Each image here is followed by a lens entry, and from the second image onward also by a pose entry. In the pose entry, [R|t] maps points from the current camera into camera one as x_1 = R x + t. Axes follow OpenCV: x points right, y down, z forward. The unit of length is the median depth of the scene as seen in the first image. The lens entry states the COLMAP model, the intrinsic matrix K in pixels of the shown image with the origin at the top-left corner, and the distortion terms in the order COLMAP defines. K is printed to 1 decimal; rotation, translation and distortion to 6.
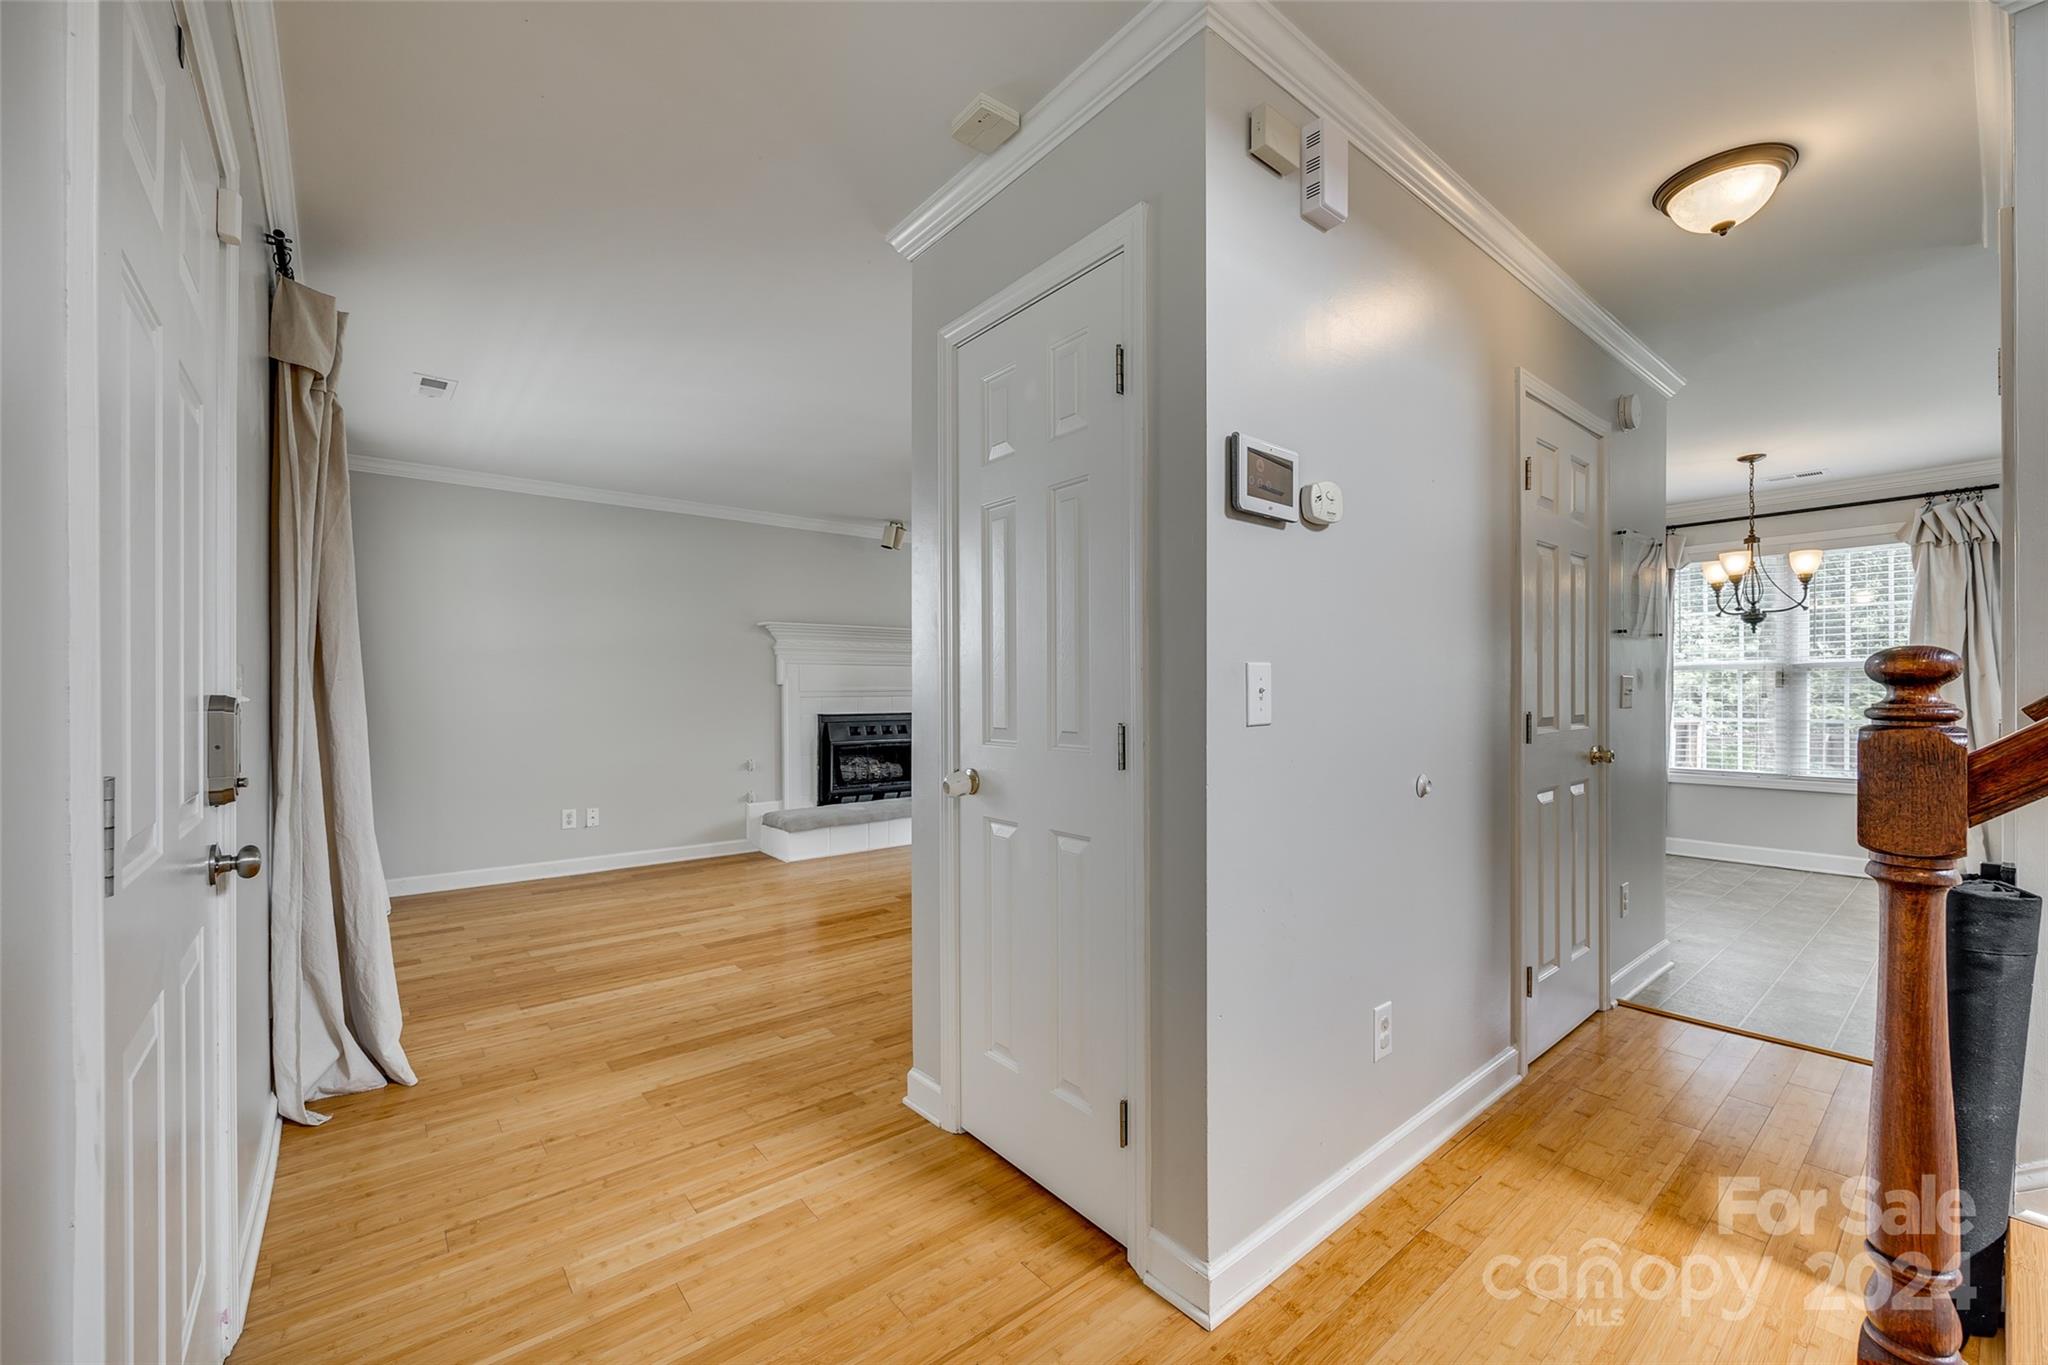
lens RADIAL K [[823.0, 0, 1011.6], [0, 823.0, 688.0], [0, 0, 1]] dist [-0.002586, -0.000166]
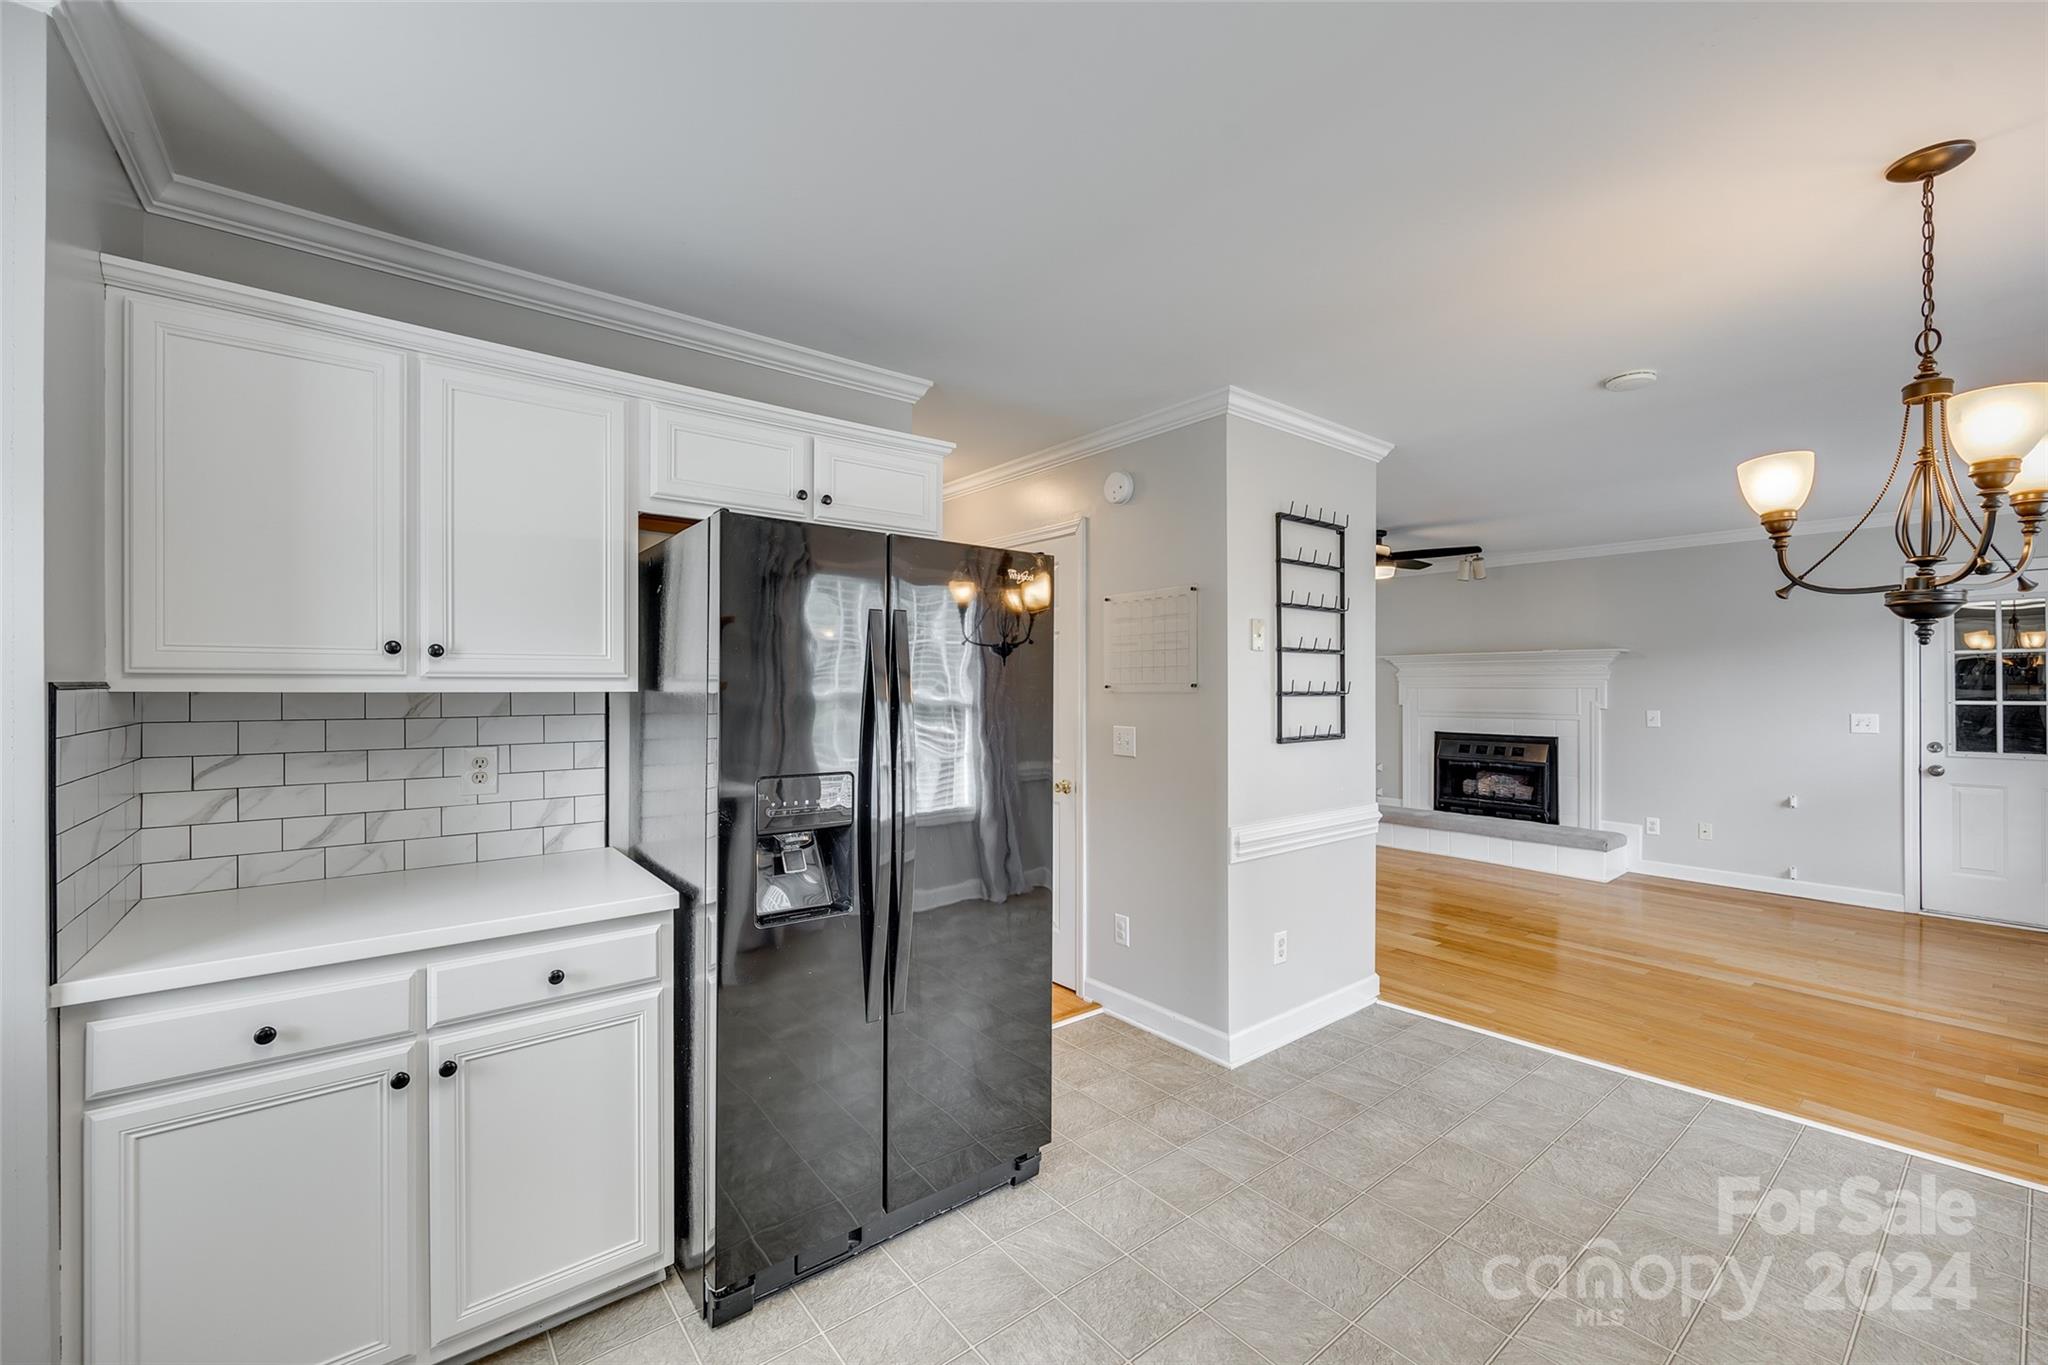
lens RADIAL K [[823.0, 0, 1025.3], [0, 823.0, 687.0], [0, 0, 1]] dist [-0.002586, -0.000166]
pose [[-0.013685, 0.005214, -0.999893, 1.005773], [0.002162, 0.999984, 0.005185, -0.039954], [0.999904, -0.002091, -0.013696, 0.478155]]
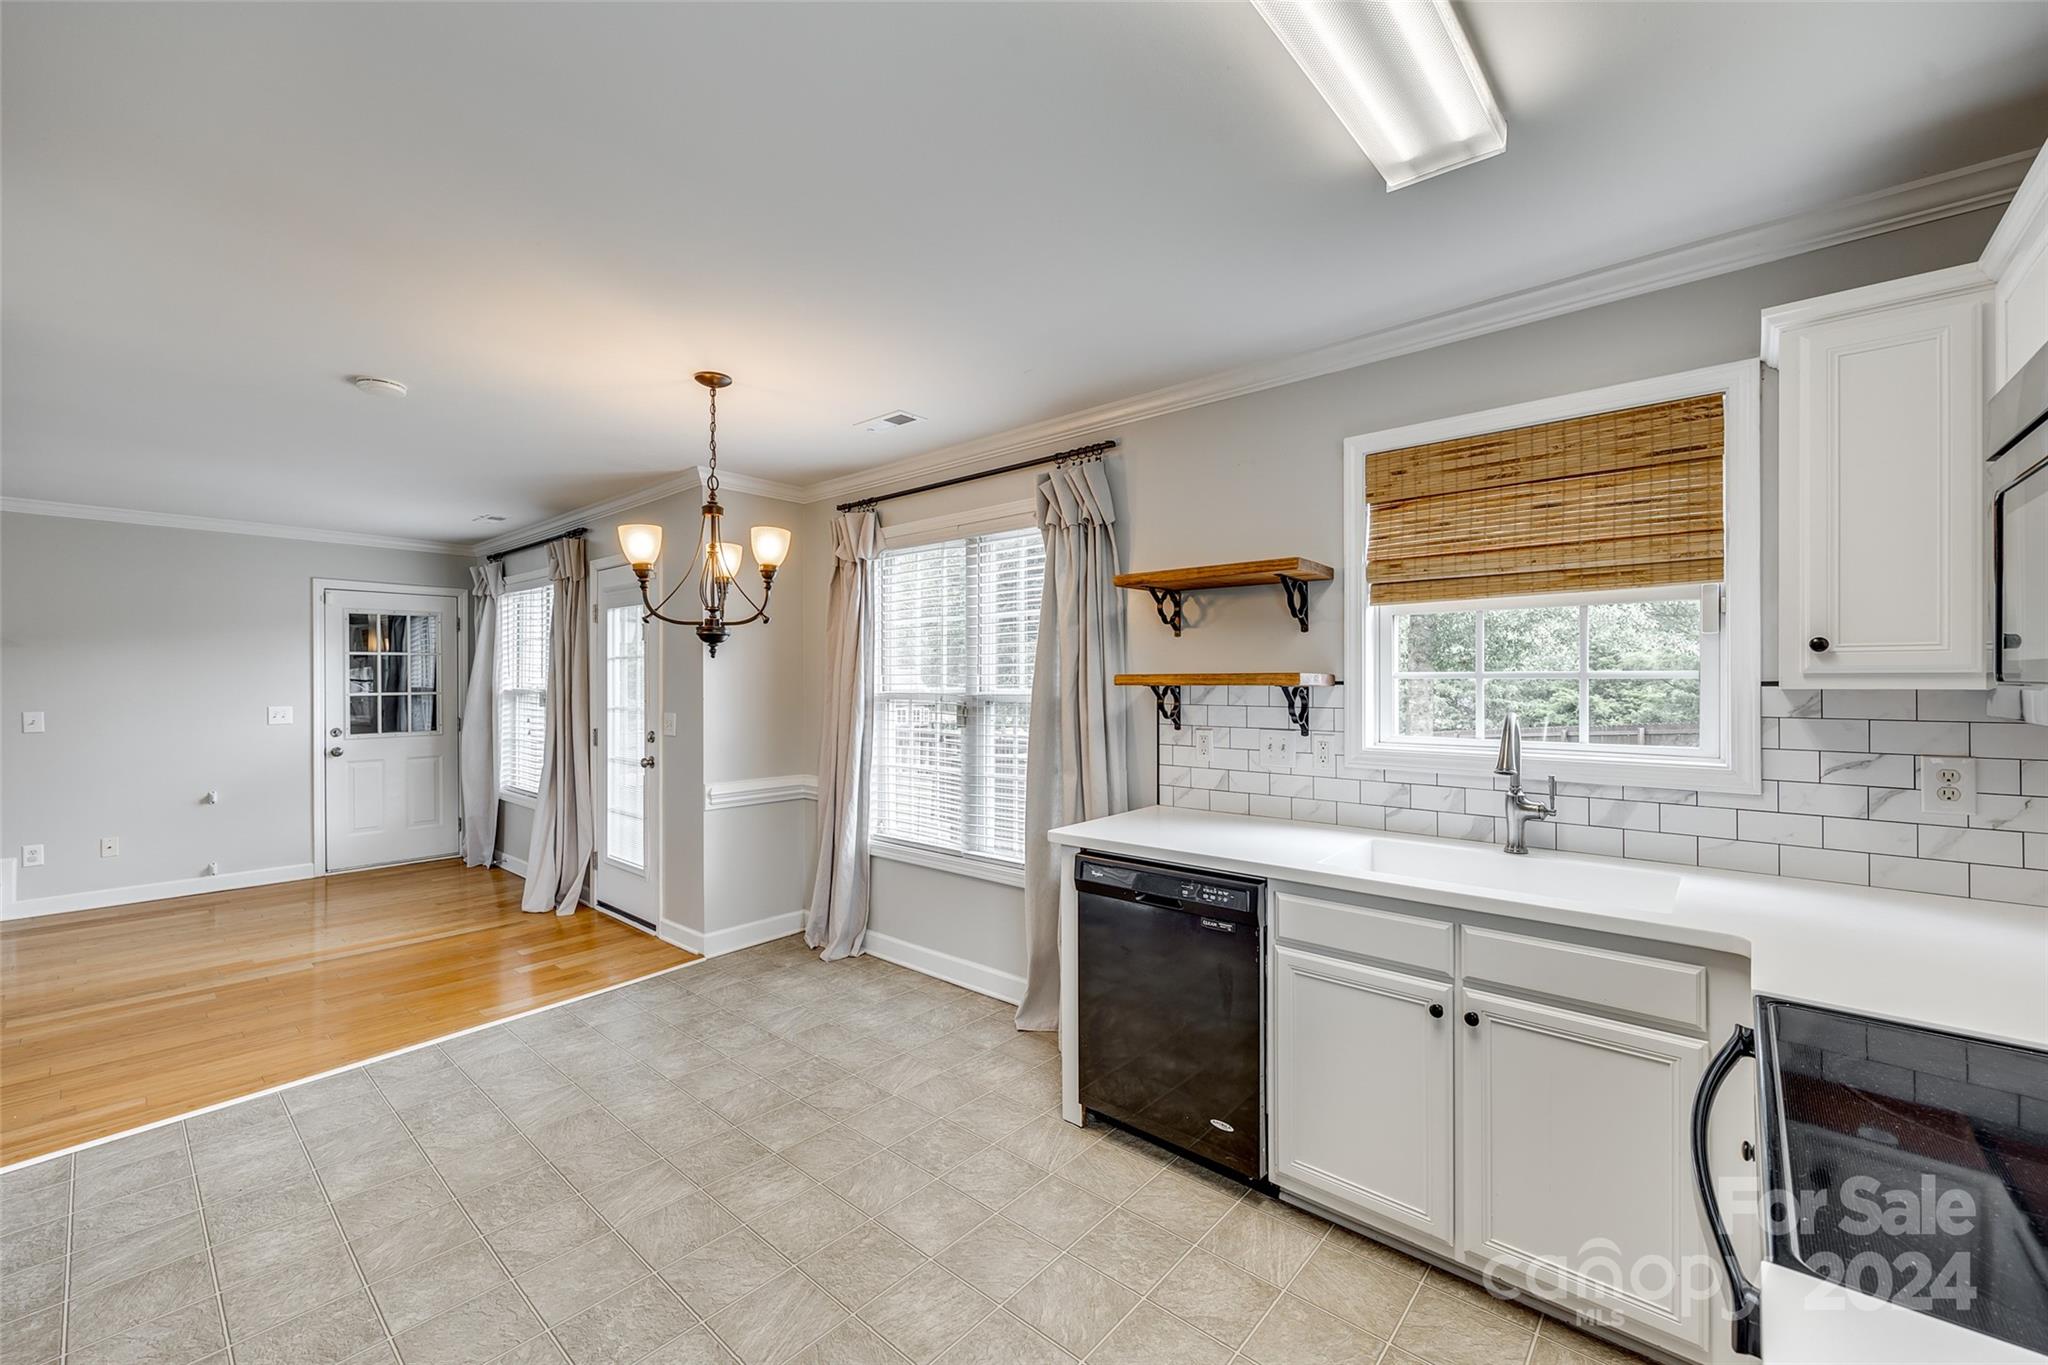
lens RADIAL K [[823.0, 0, 1029.8], [0, 823.0, 678.2], [0, 0, 1]] dist [-0.002586, -0.000166]
pose [[0.986902, 0.001915, 0.161308, 0.822582], [-0.002251, 0.999996, 0.001902, -0.041707], [-0.161303, -0.002240, 0.986902, 0.266635]]
